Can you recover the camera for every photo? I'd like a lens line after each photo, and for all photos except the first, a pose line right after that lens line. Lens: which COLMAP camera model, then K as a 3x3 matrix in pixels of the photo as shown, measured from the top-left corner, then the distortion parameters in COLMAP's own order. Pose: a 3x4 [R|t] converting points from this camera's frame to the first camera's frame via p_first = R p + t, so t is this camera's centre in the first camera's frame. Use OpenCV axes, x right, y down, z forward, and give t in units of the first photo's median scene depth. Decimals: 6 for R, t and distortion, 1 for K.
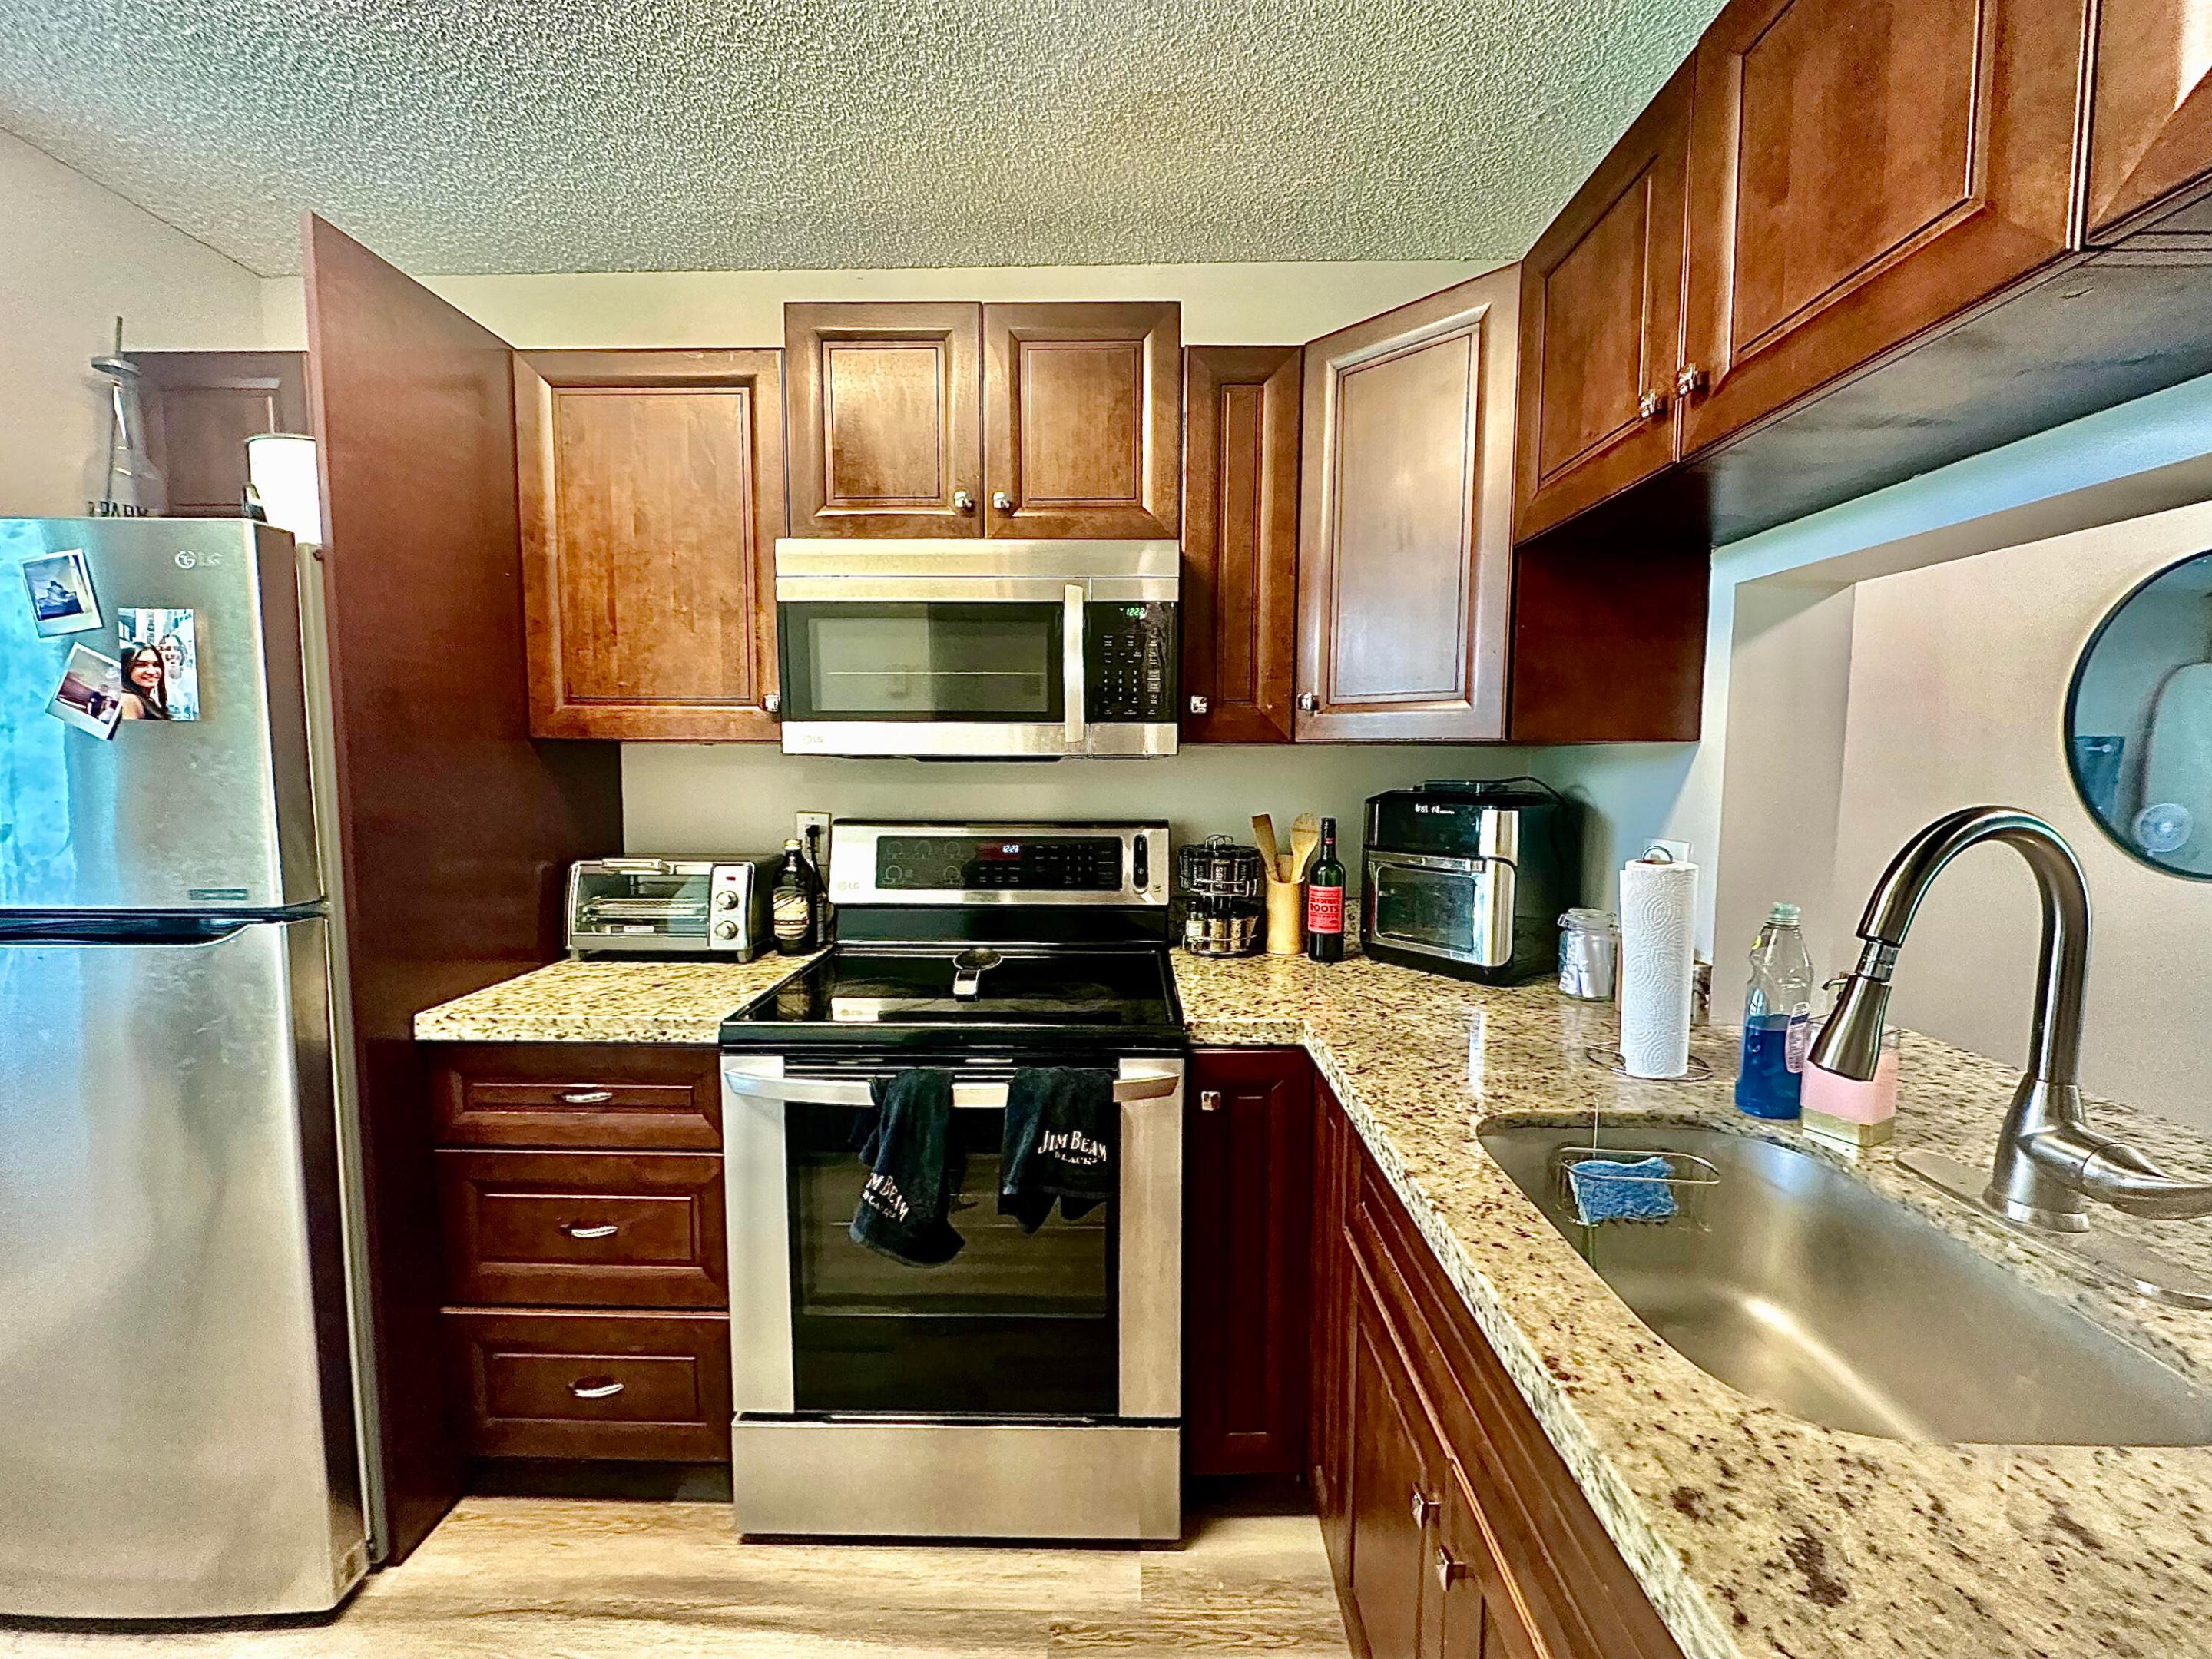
lens RADIAL K [[877.3, 0, 1105.8], [0, 877.3, 829.7], [0, 0, 1]] dist [-0.004636, 0.000755]
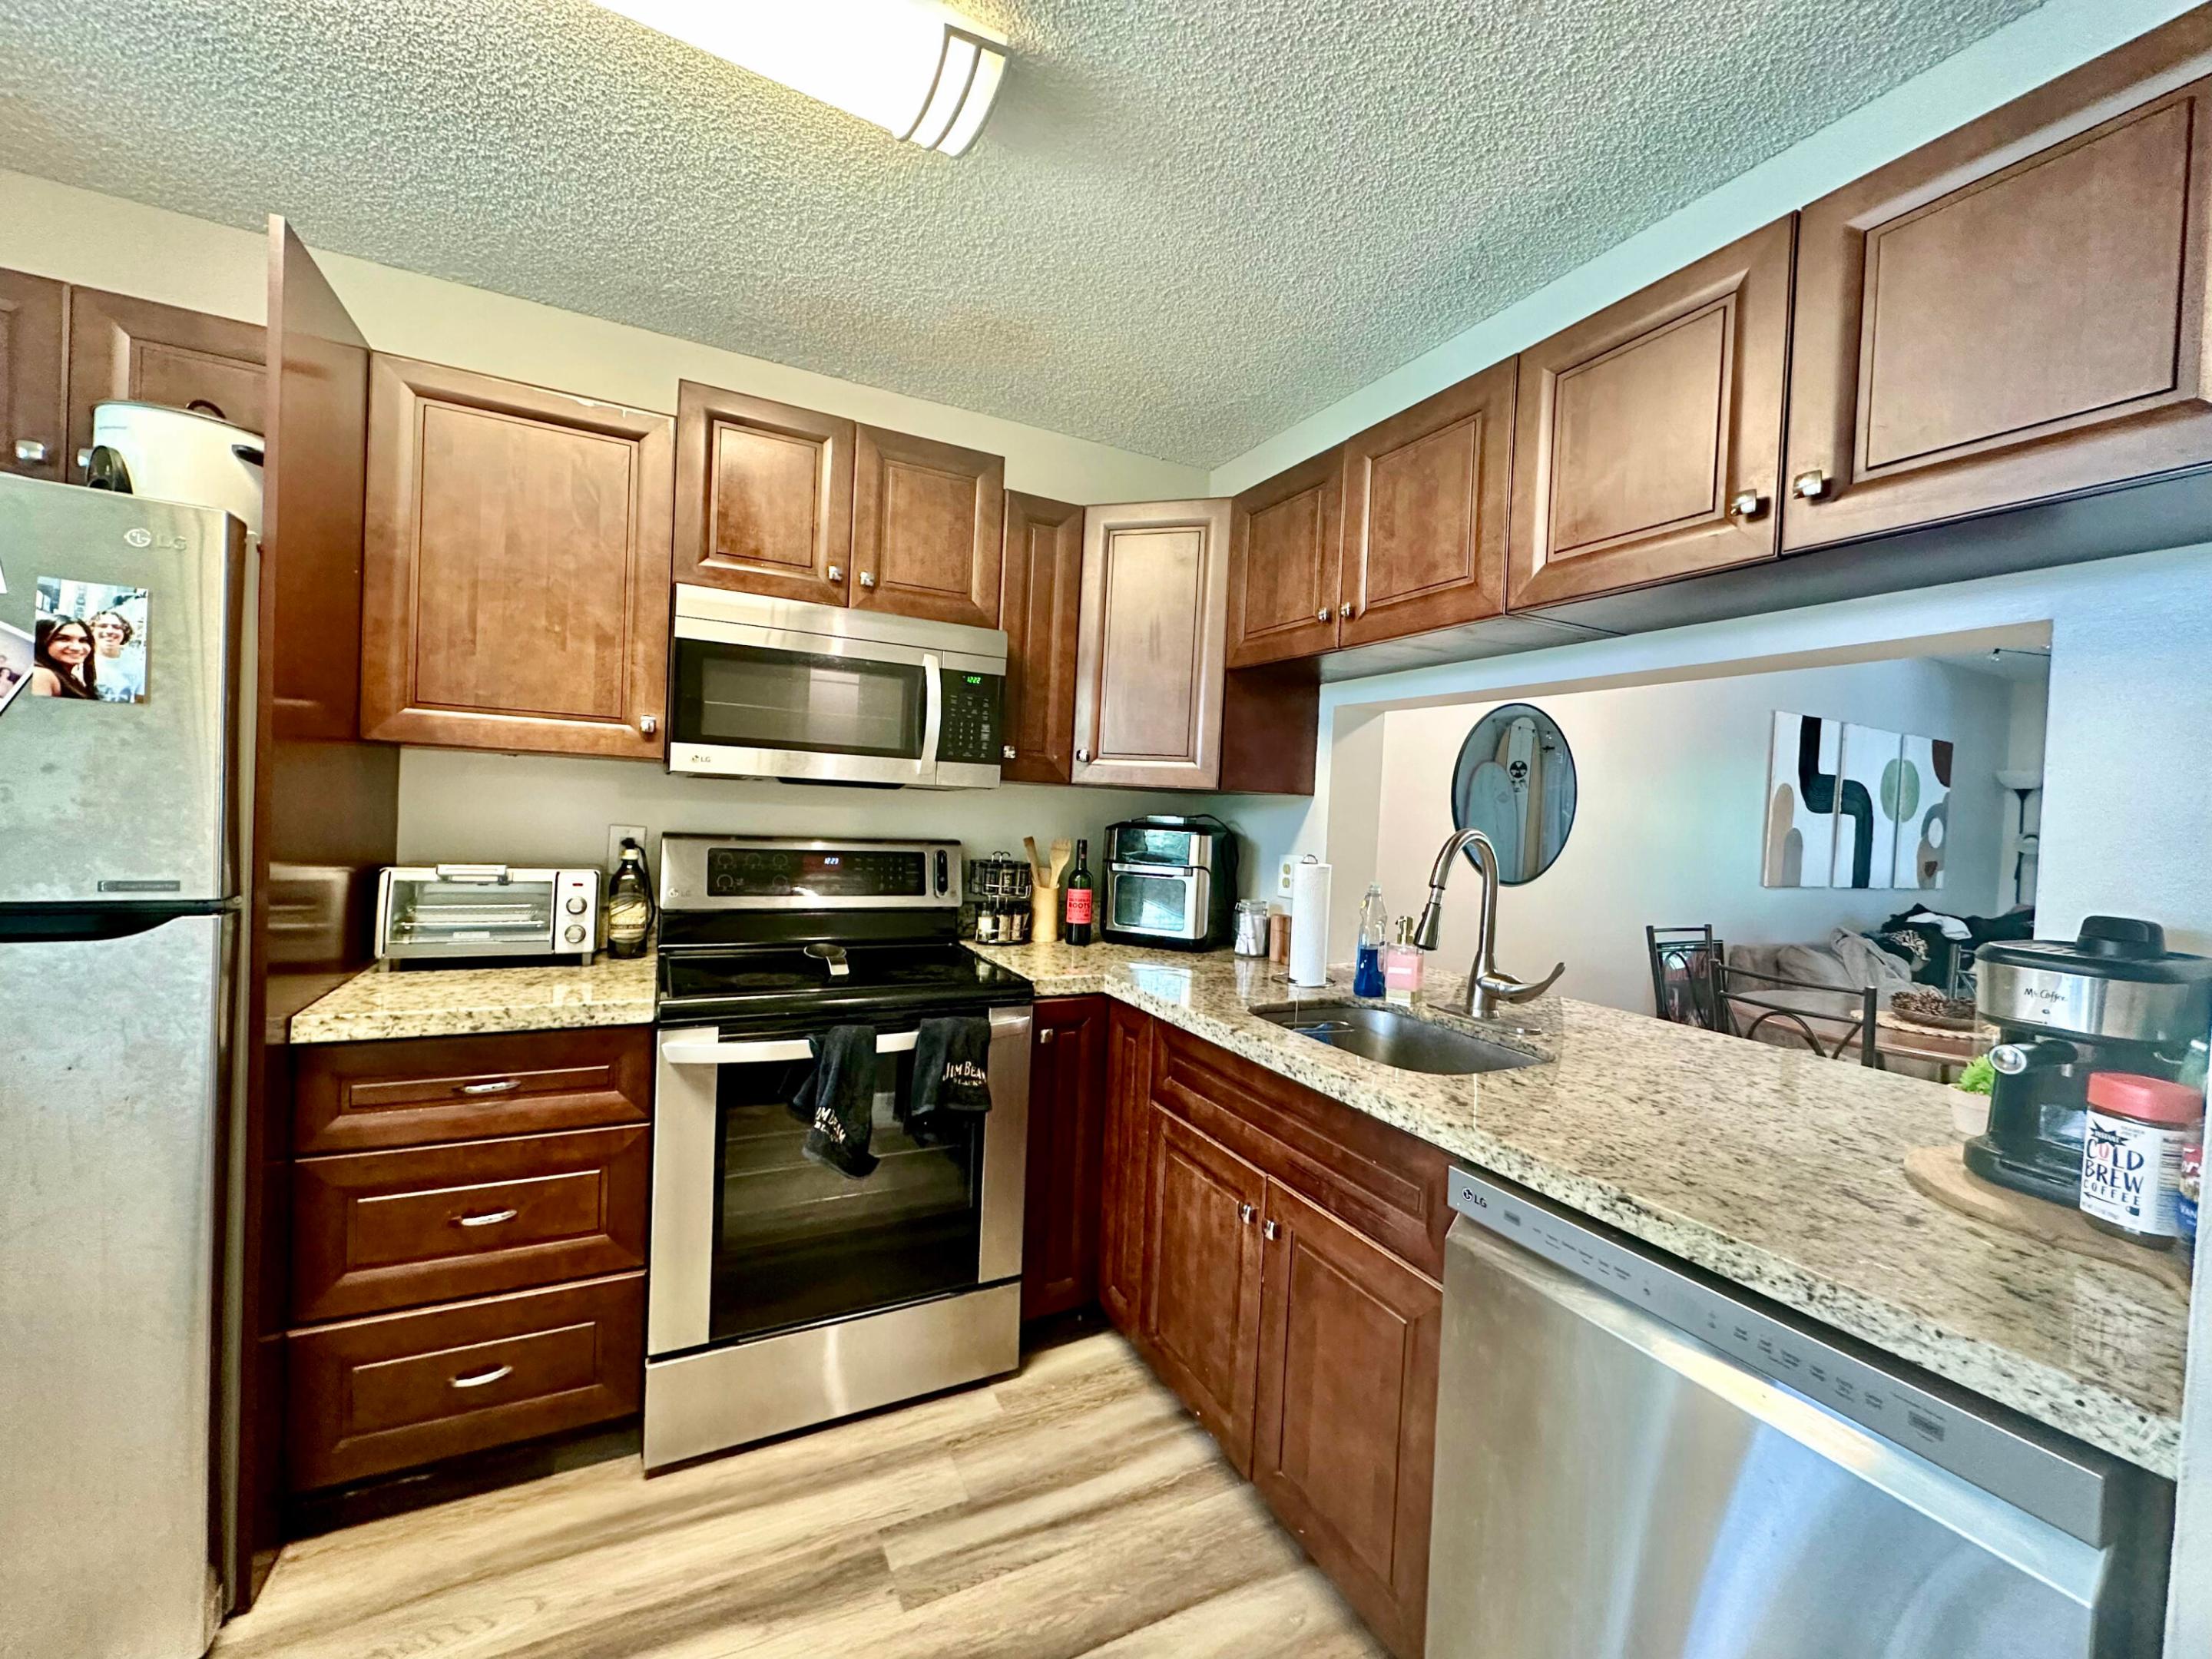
lens RADIAL K [[877.3, 0, 1107.8], [0, 877.3, 830.3], [0, 0, 1]] dist [-0.004636, 0.000755]
pose [[0.880177, 0.025931, 0.473936, -0.439840], [-0.004493, 0.998917, -0.046310, 0.043121], [-0.474624, 0.038632, 0.879341, -0.274712]]
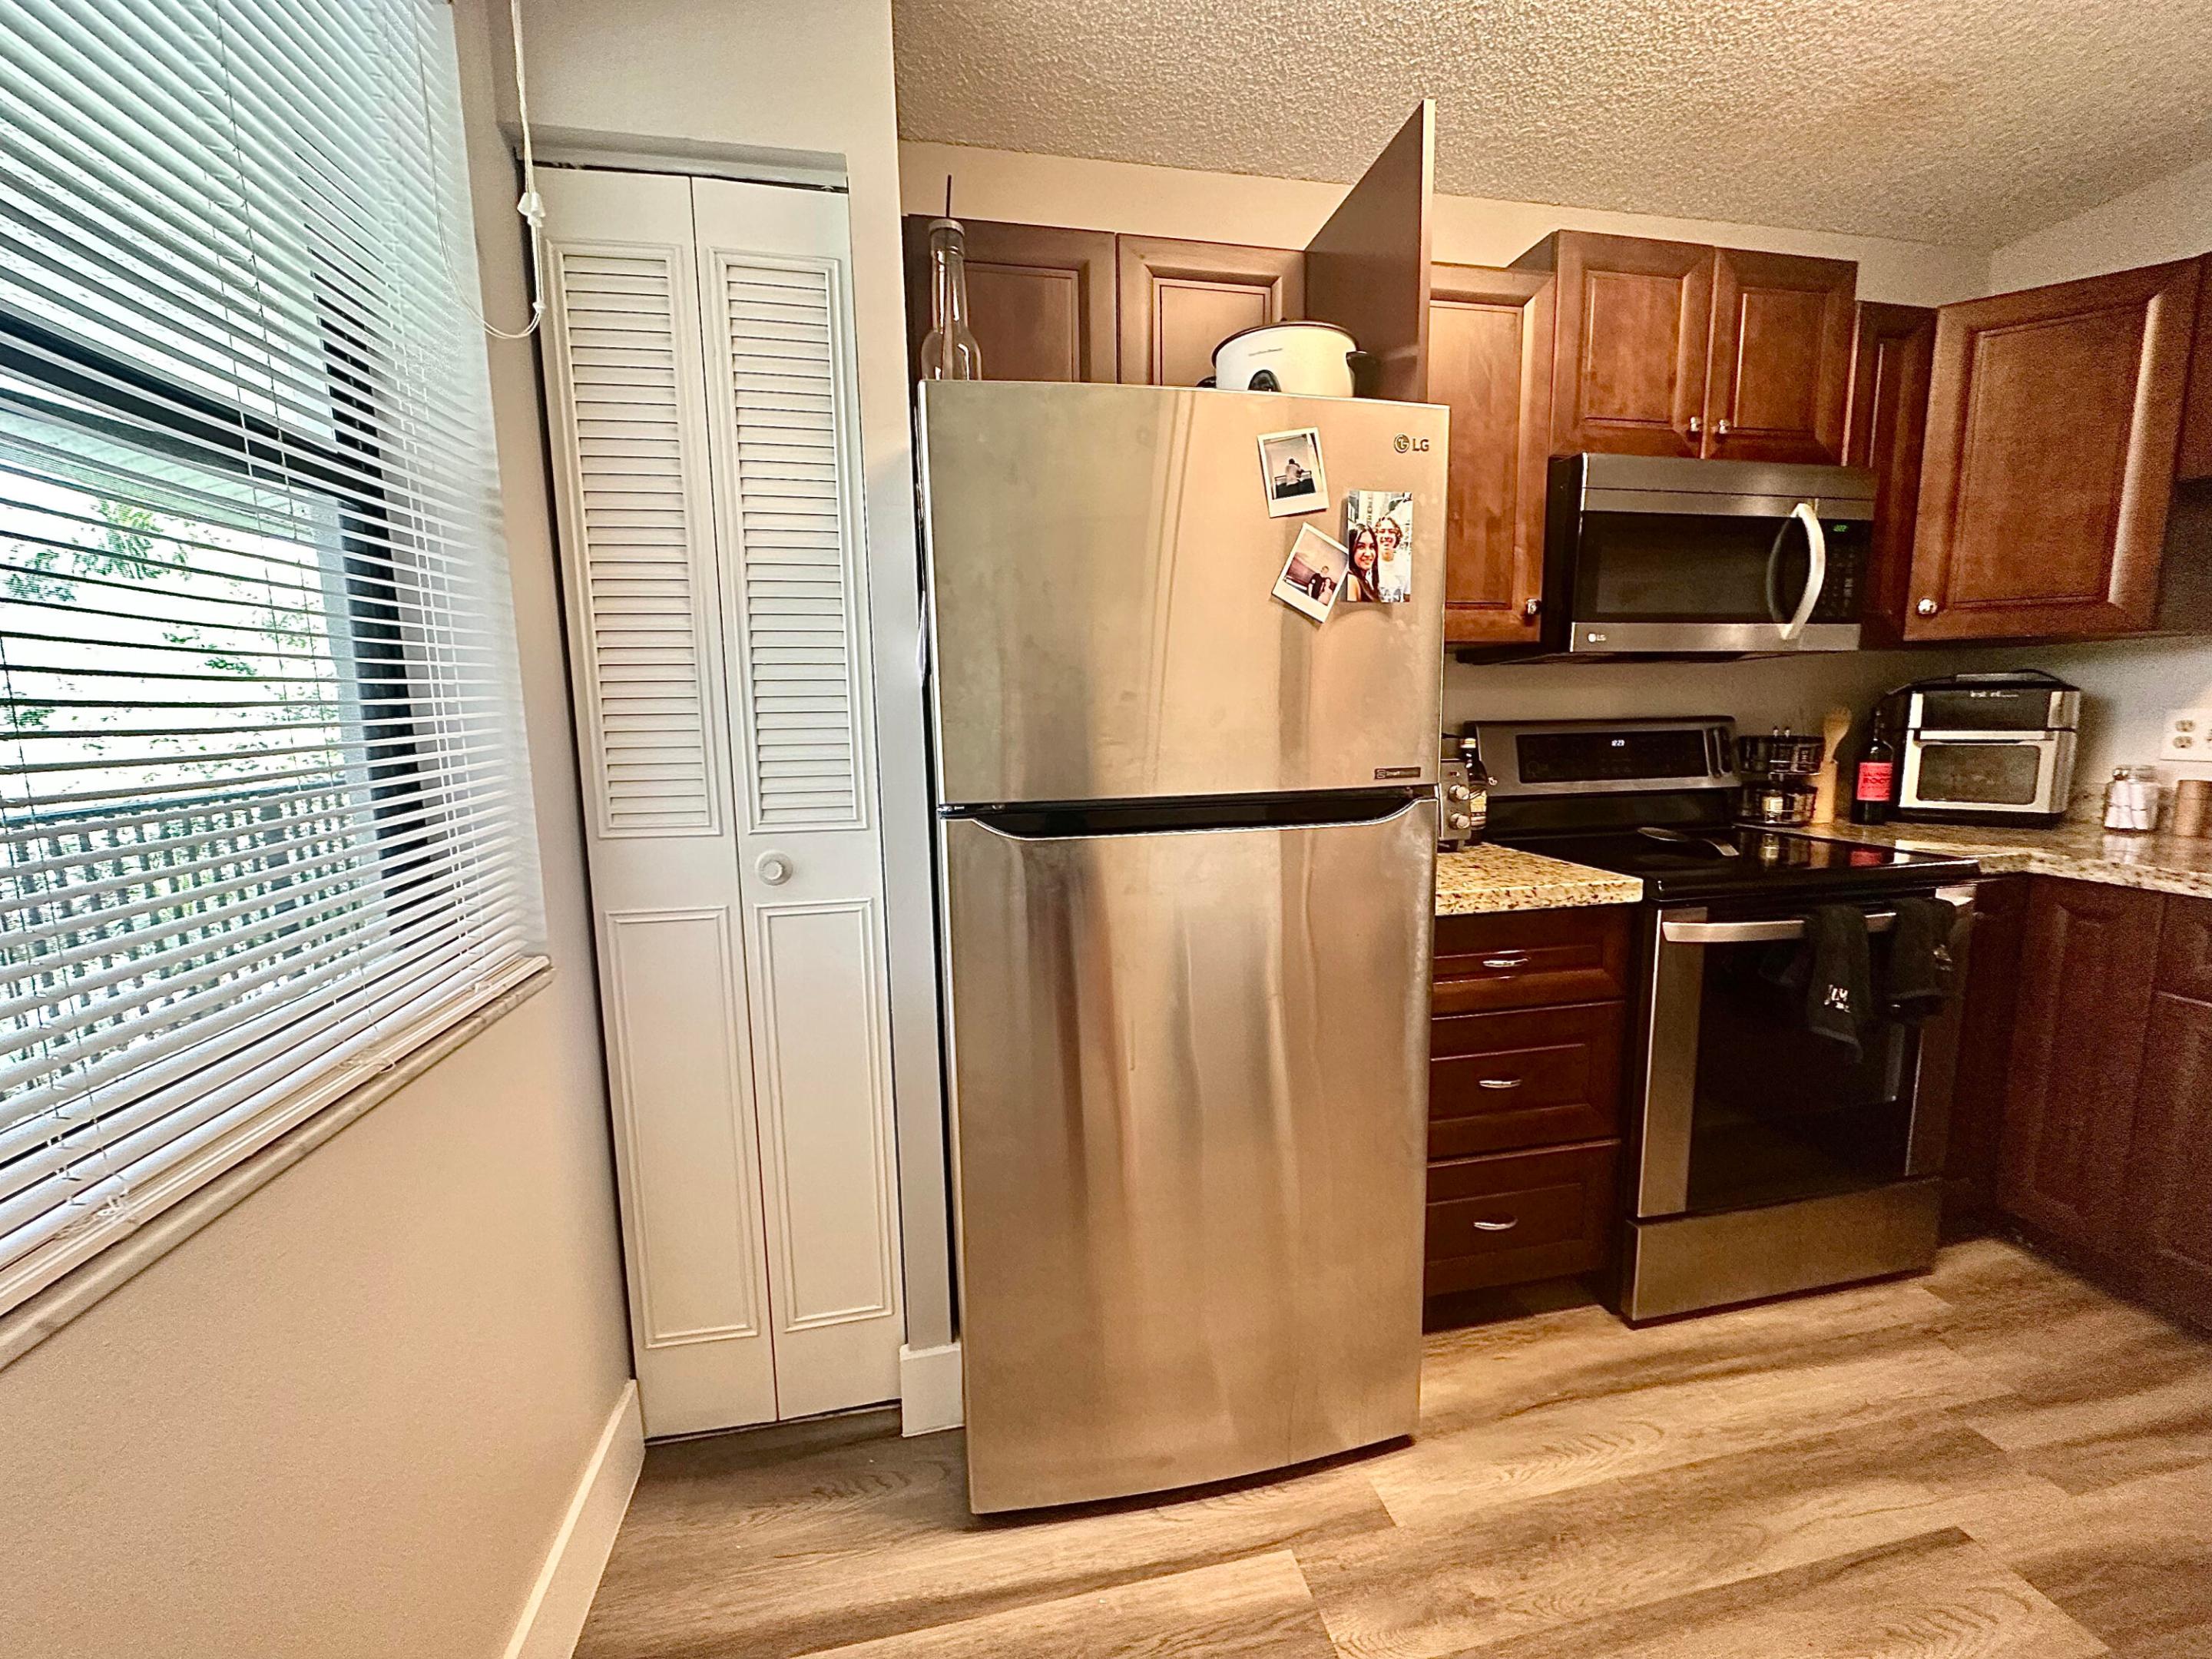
lens RADIAL K [[877.3, 0, 1105.0], [0, 877.3, 829.7], [0, 0, 1]] dist [-0.004636, 0.000755]
pose [[0.976460, -0.050942, 0.209597, -1.286522], [0.040135, 0.997652, 0.055498, 0.056657], [-0.211932, -0.045780, 0.976212, 0.039866]]
